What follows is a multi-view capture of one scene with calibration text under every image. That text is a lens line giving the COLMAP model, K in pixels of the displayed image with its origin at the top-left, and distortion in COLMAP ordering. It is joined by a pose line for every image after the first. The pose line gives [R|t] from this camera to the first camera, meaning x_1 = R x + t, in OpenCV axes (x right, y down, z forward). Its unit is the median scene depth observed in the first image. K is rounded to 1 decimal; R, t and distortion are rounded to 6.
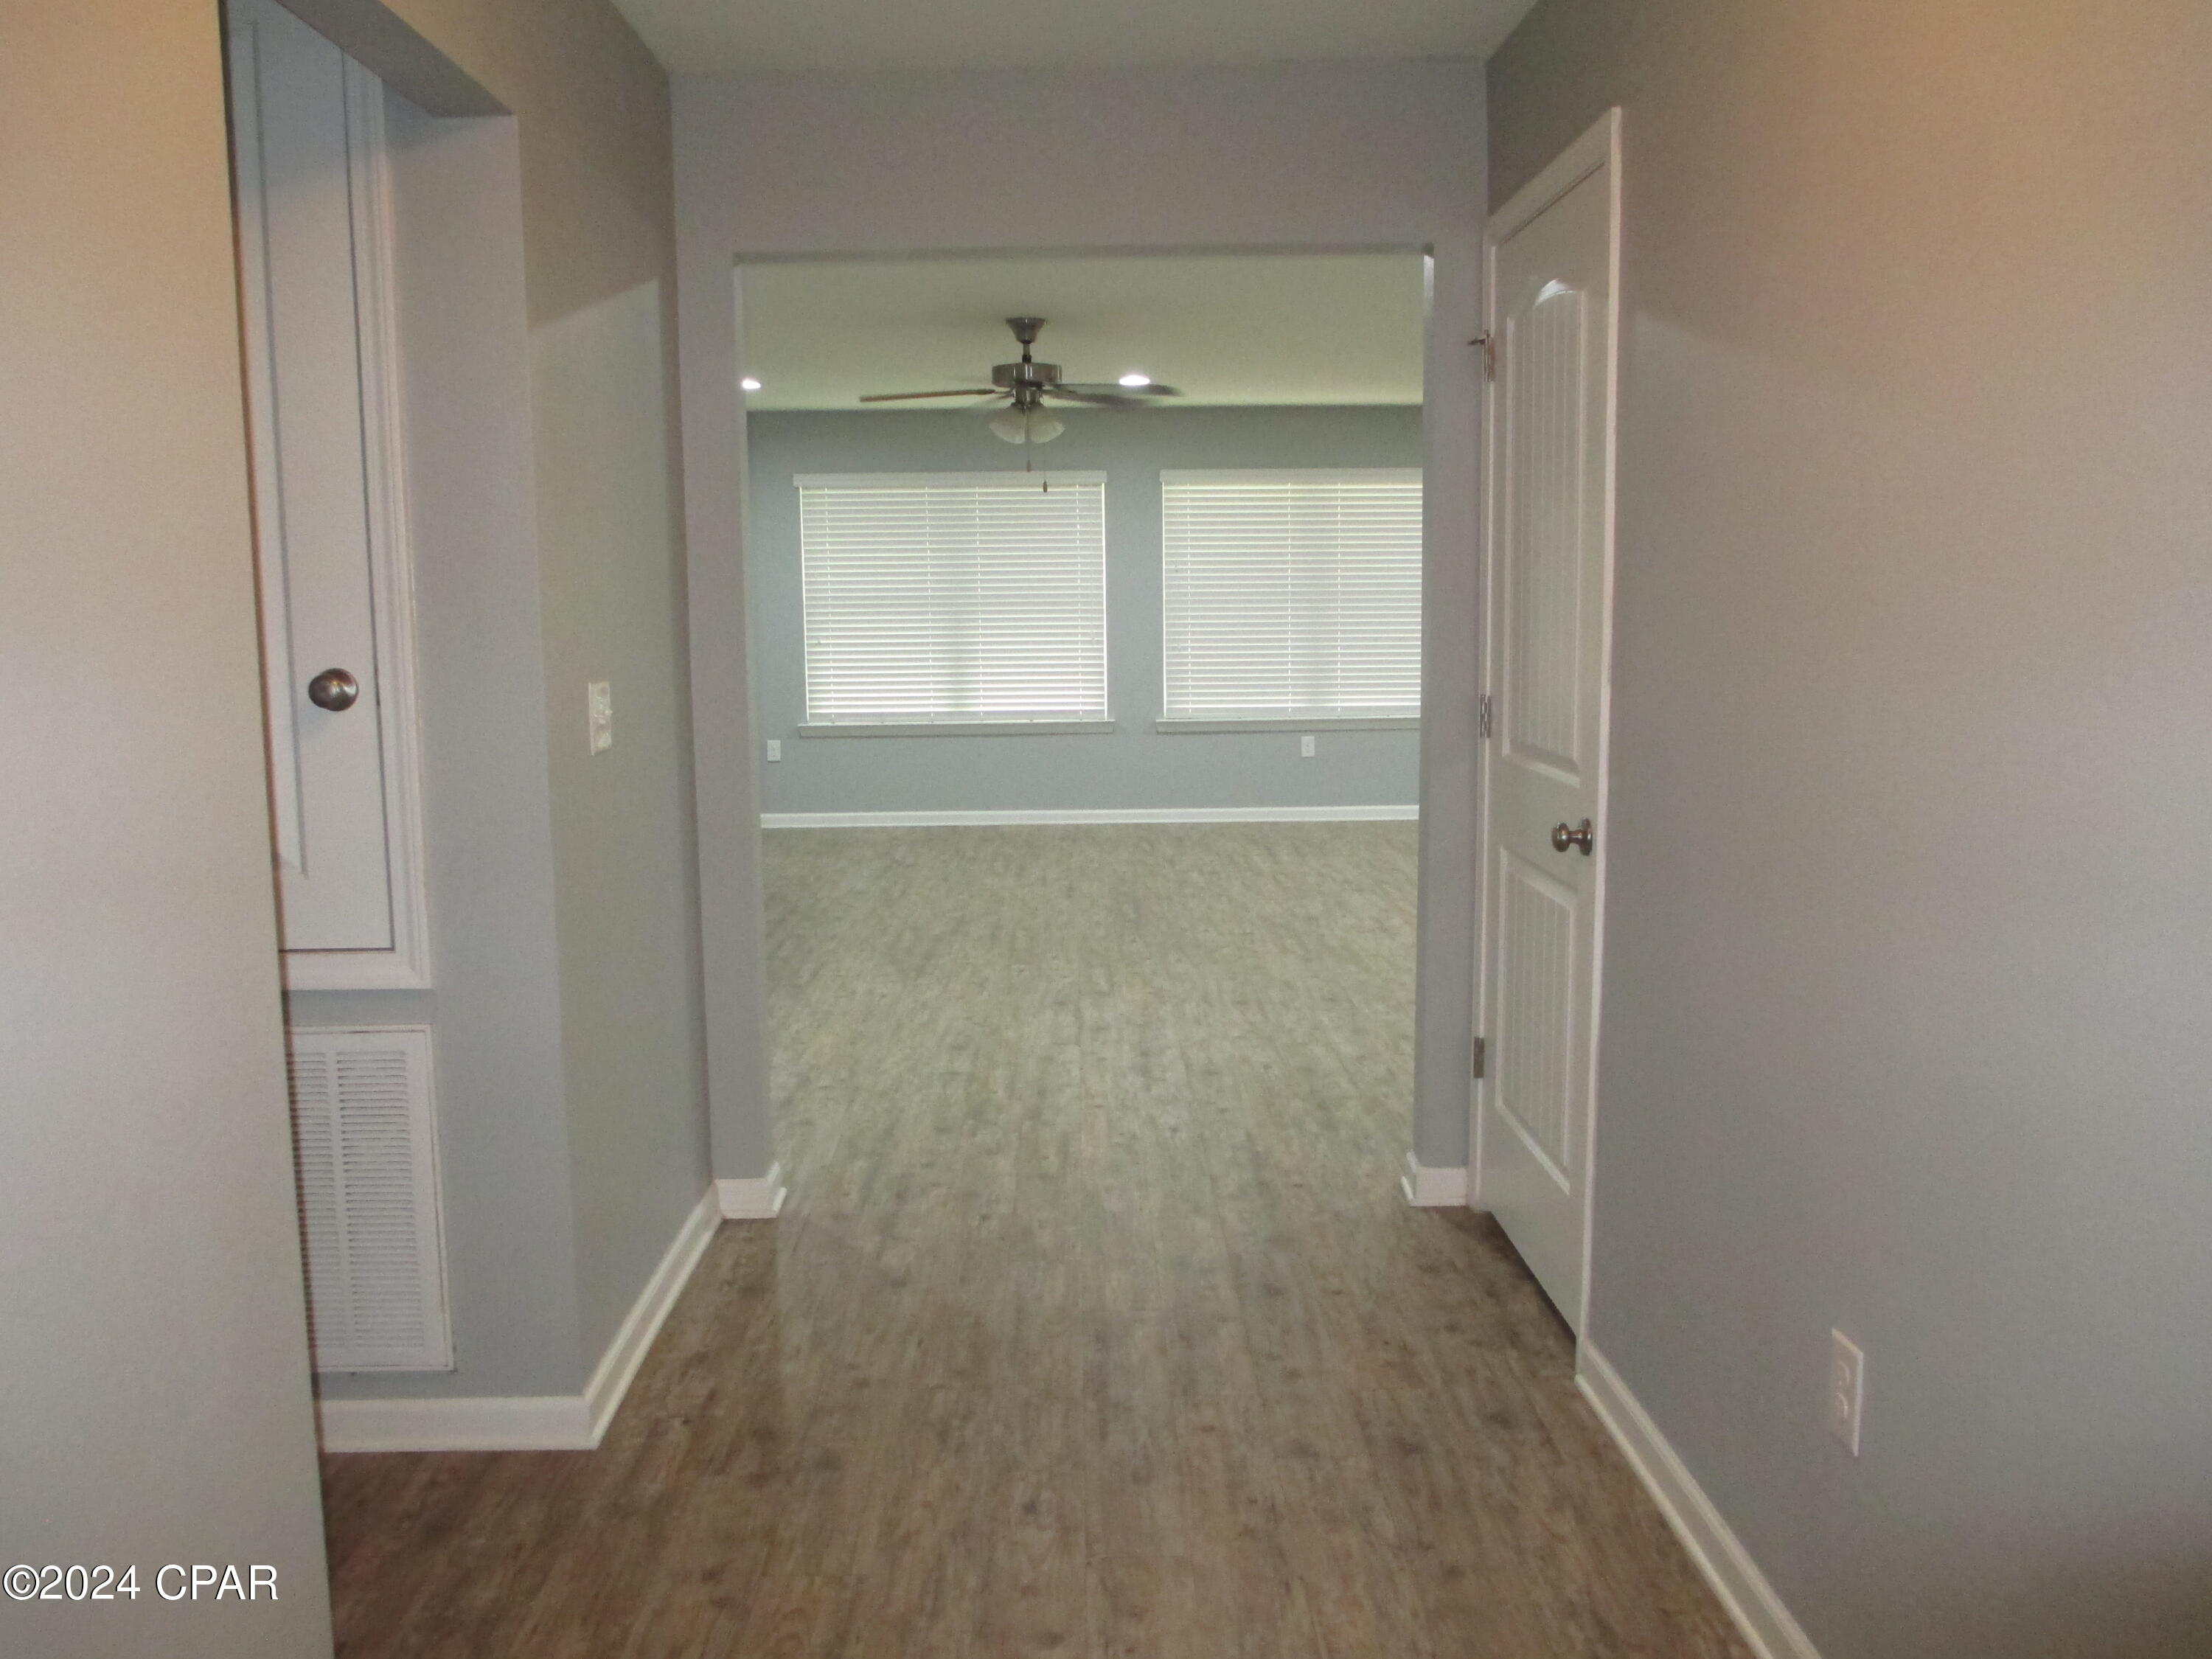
lens RADIAL K [[1839.0, 0, 1151.0], [0, 1839.0, 831.3], [0, 0, 1]] dist [-0.059985, 0.020882]
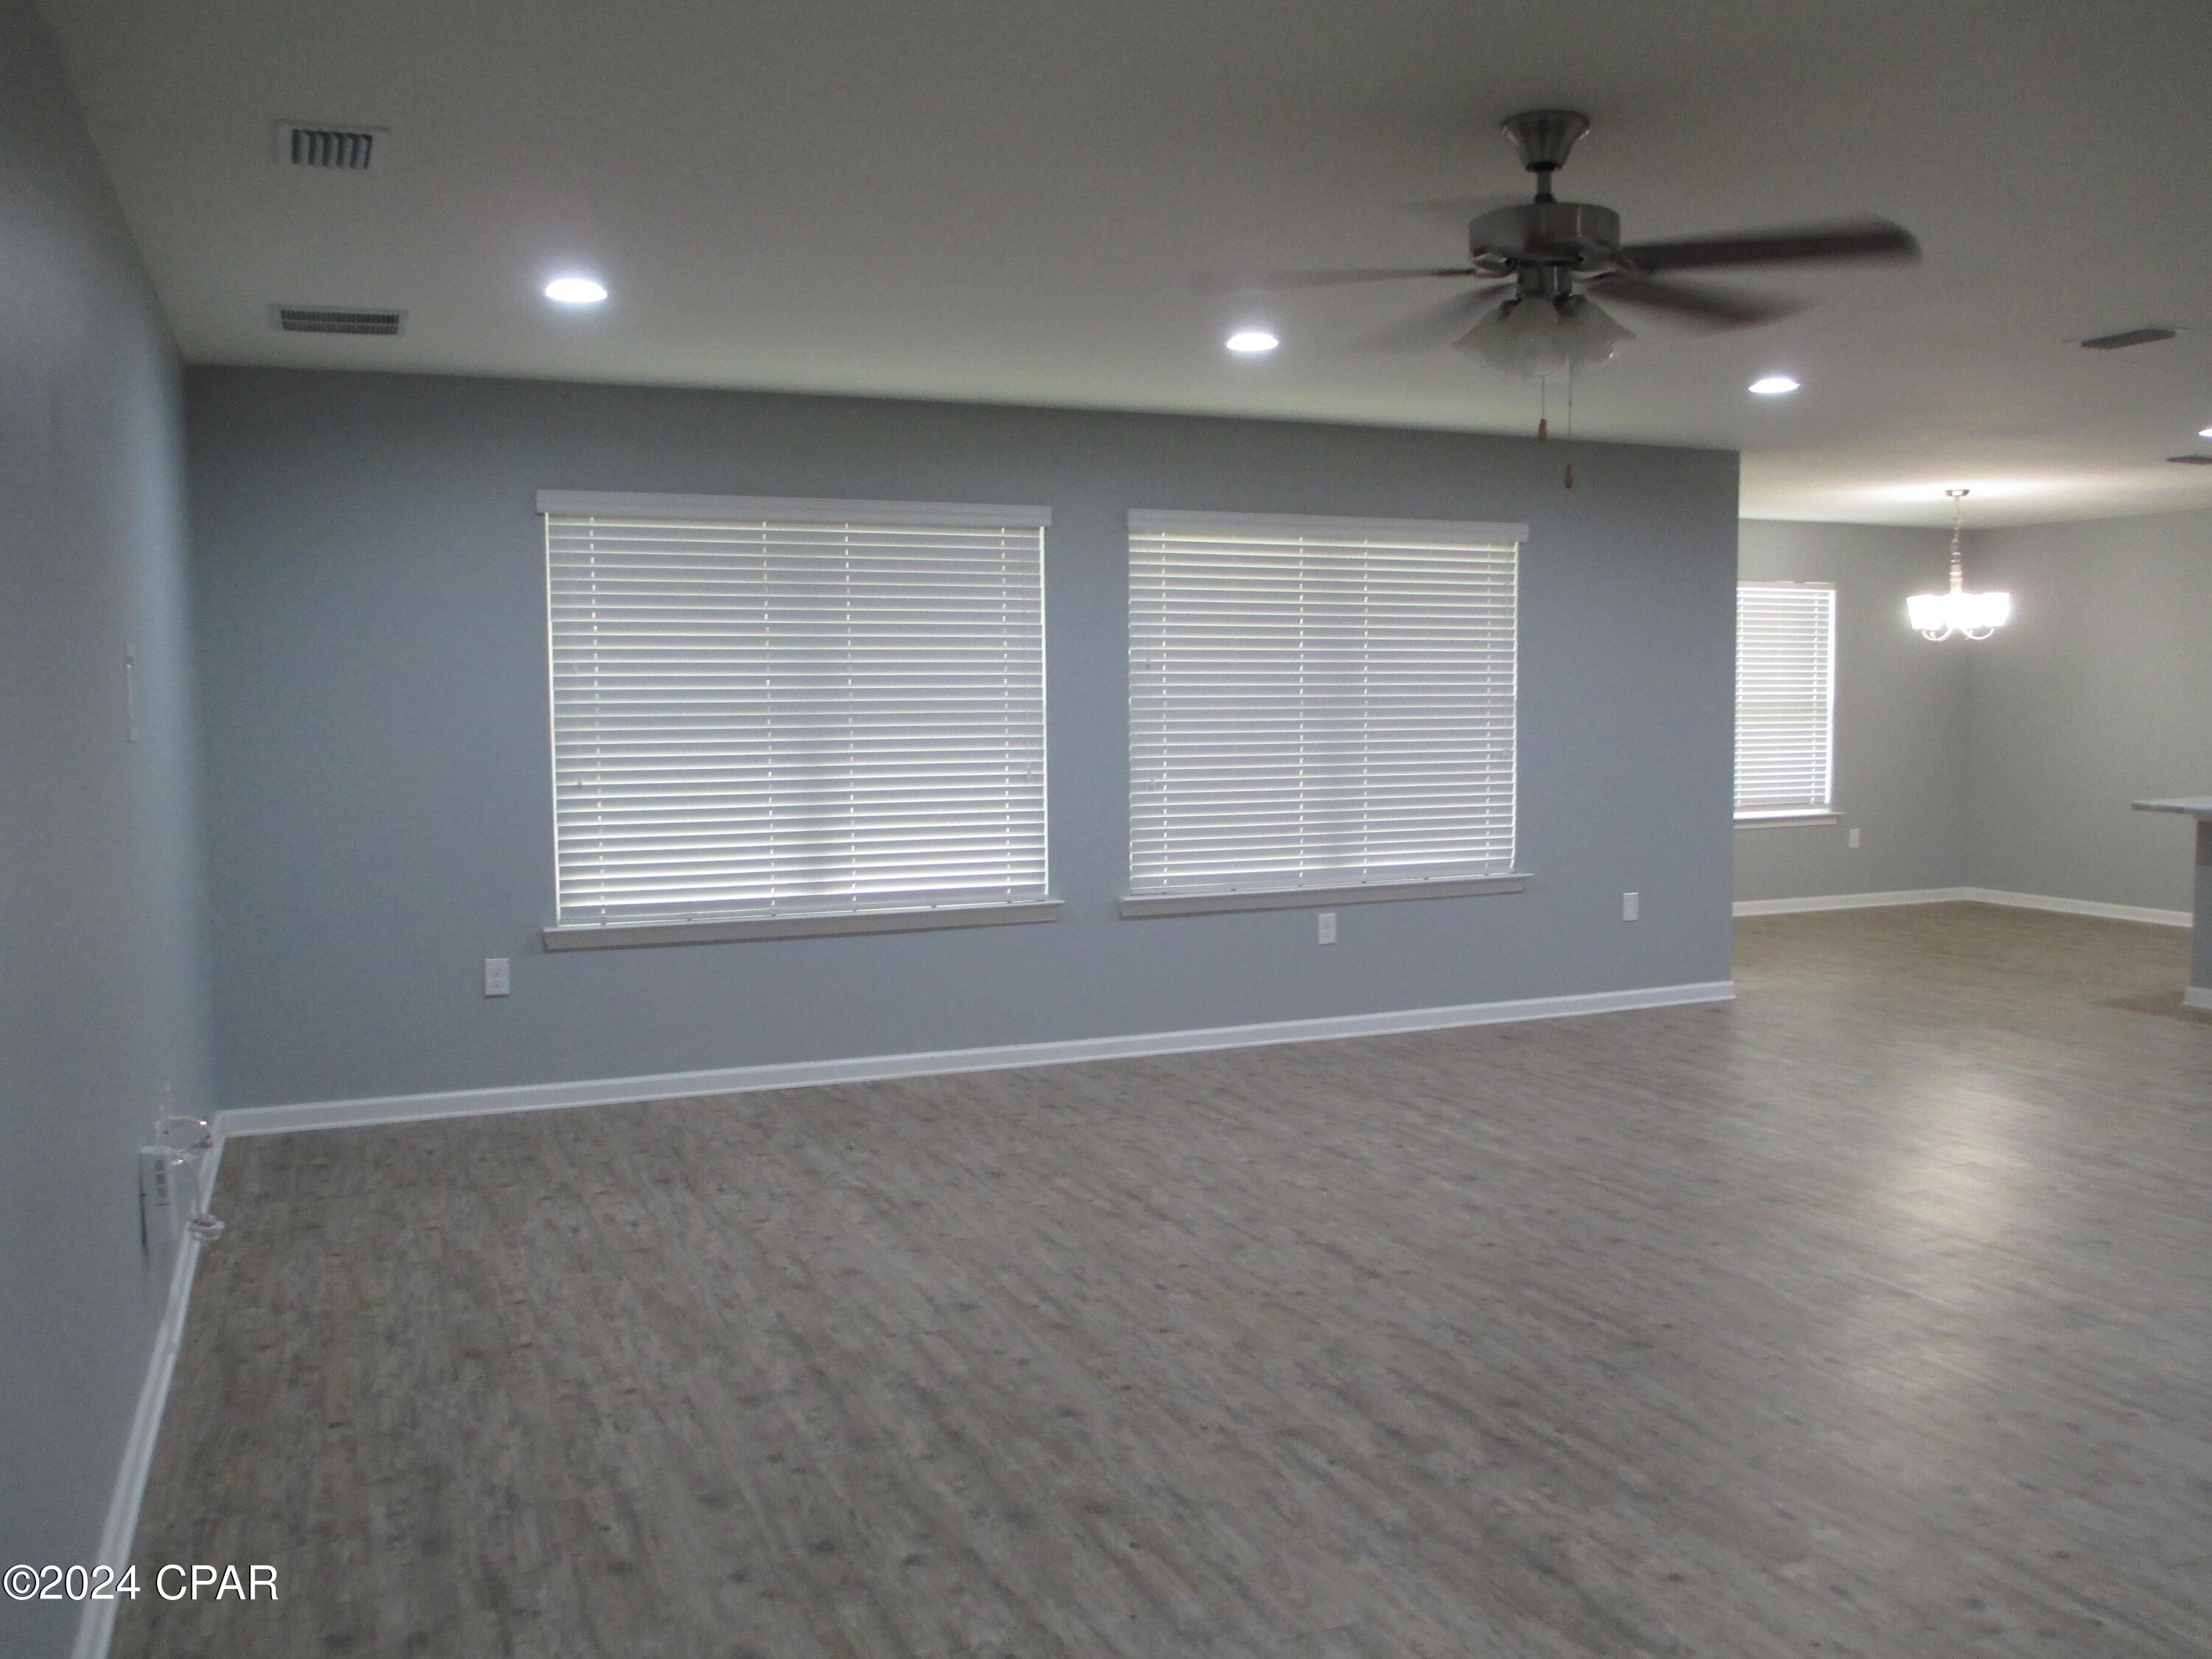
lens RADIAL K [[1839.0, 0, 1116.2], [0, 1839.0, 819.7], [0, 0, 1]] dist [-0.059985, 0.020882]
pose [[0.932846, -0.020747, 0.359678, -0.228886], [0.044763, 0.997279, -0.058571, -0.050786], [-0.357485, 0.070738, 0.931236, 0.407752]]
